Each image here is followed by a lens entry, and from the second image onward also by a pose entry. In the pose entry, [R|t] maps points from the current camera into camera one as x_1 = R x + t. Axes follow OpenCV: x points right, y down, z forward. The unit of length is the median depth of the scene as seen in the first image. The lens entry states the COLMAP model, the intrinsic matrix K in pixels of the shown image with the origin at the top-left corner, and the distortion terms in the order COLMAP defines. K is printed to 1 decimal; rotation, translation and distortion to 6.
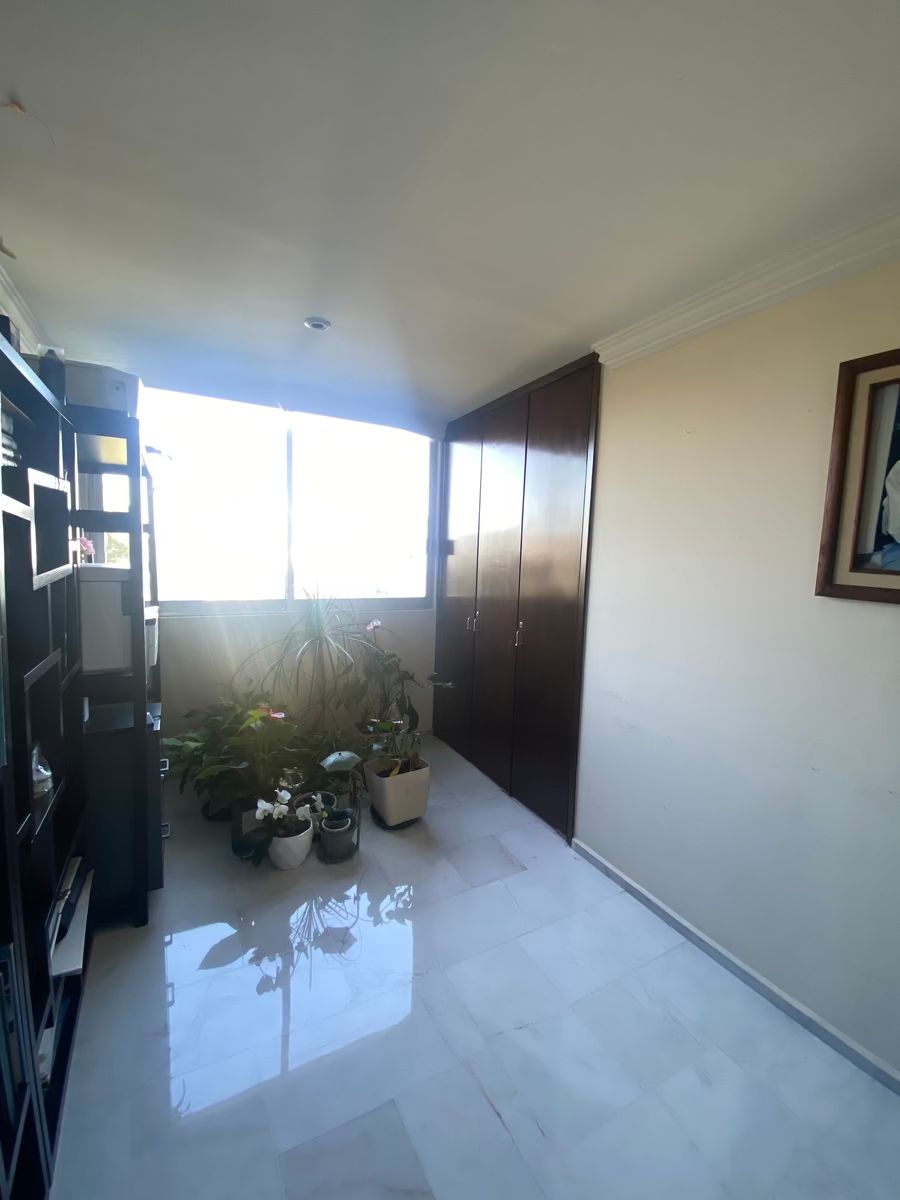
lens RADIAL K [[482.3, 0, 450.0], [0, 482.3, 600.0], [0, 0, 1]] dist [-0.000358, -0.000296]
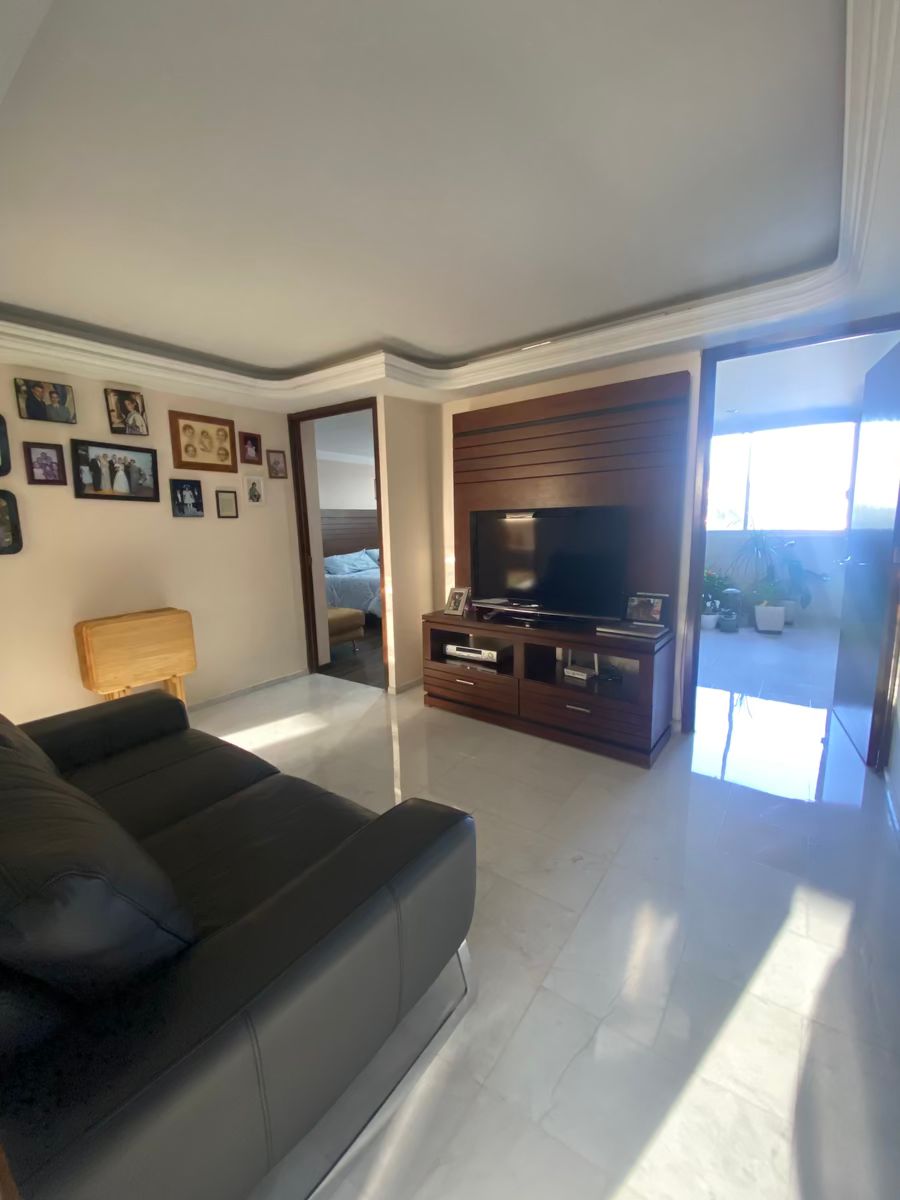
lens RADIAL K [[482.3, 0, 450.0], [0, 482.3, 600.0], [0, 0, 1]] dist [-0.000358, -0.000296]
pose [[0.394985, 0.110427, -0.912027, 1.053840], [-0.084971, 0.992885, 0.083418, 0.225897], [0.914750, 0.044547, 0.401558, -0.930889]]
